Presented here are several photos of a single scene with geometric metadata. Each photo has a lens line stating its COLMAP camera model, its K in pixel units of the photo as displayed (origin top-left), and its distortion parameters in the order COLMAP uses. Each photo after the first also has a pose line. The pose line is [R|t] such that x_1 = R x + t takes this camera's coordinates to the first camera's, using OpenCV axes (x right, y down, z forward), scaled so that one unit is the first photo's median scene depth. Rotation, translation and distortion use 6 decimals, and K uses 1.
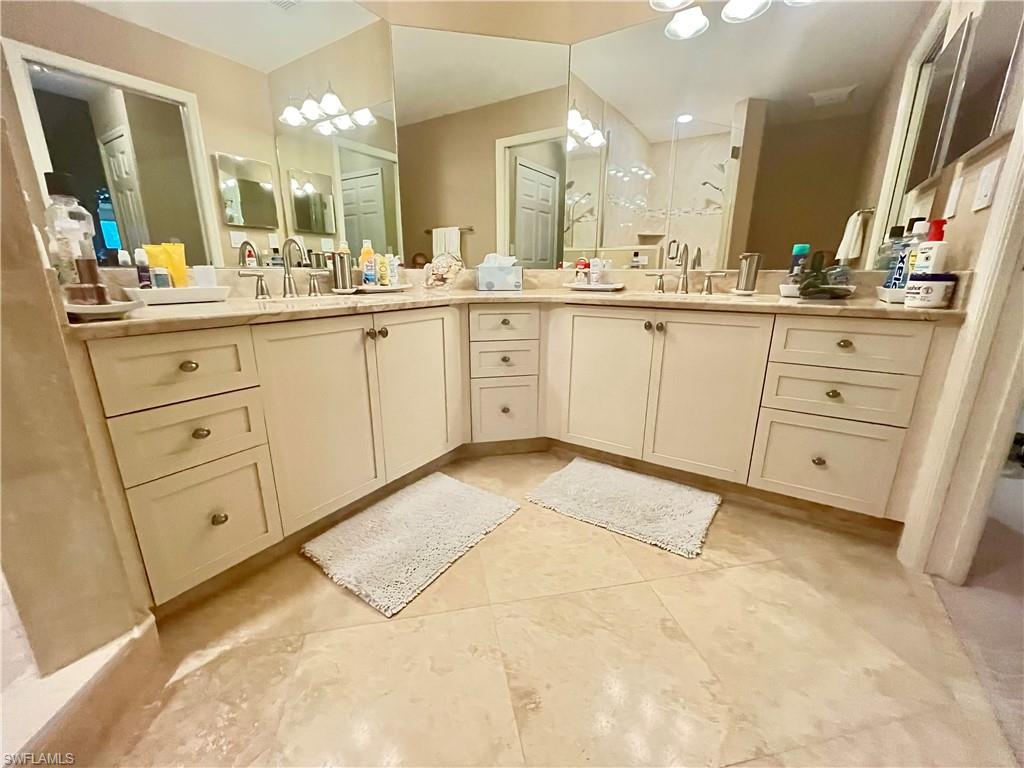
lens RADIAL K [[415.2, 0, 512.0], [0, 415.2, 384.0], [0, 0, 1]] dist [-0.001979, 0.000429]
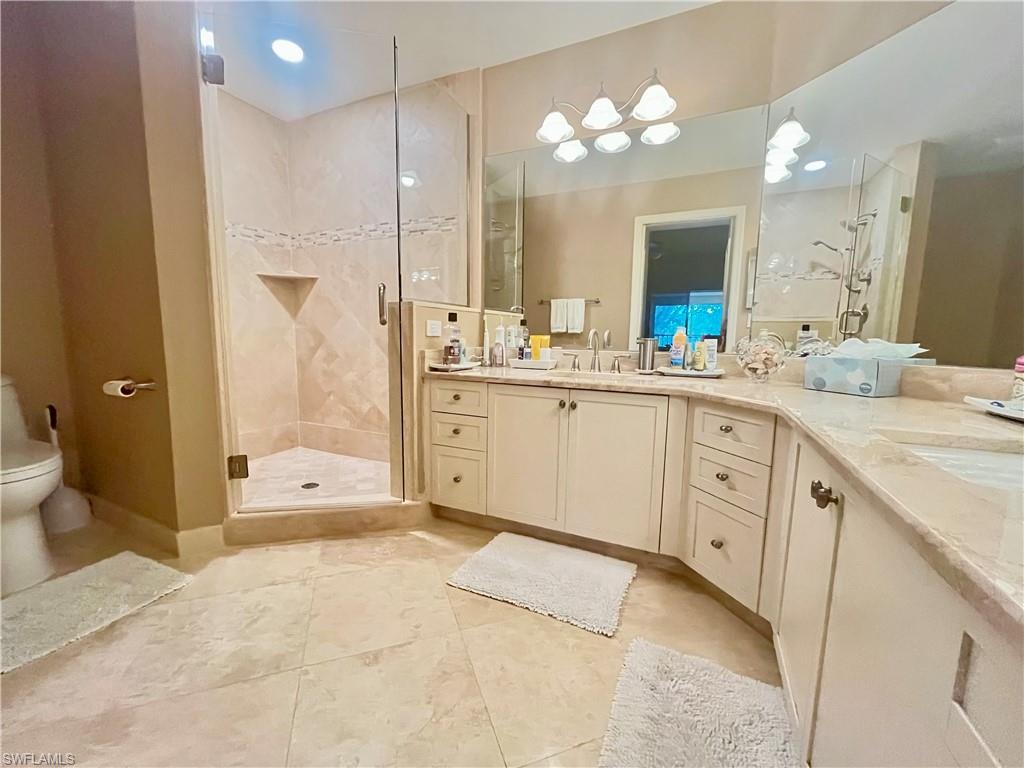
lens RADIAL K [[415.2, 0, 512.0], [0, 415.2, 384.0], [0, 0, 1]] dist [-0.001979, 0.000429]
pose [[0.144052, 0.116936, -0.982637, 0.753448], [-0.276099, 0.958310, 0.073566, -0.197722], [0.950273, 0.260708, 0.170332, 0.532844]]
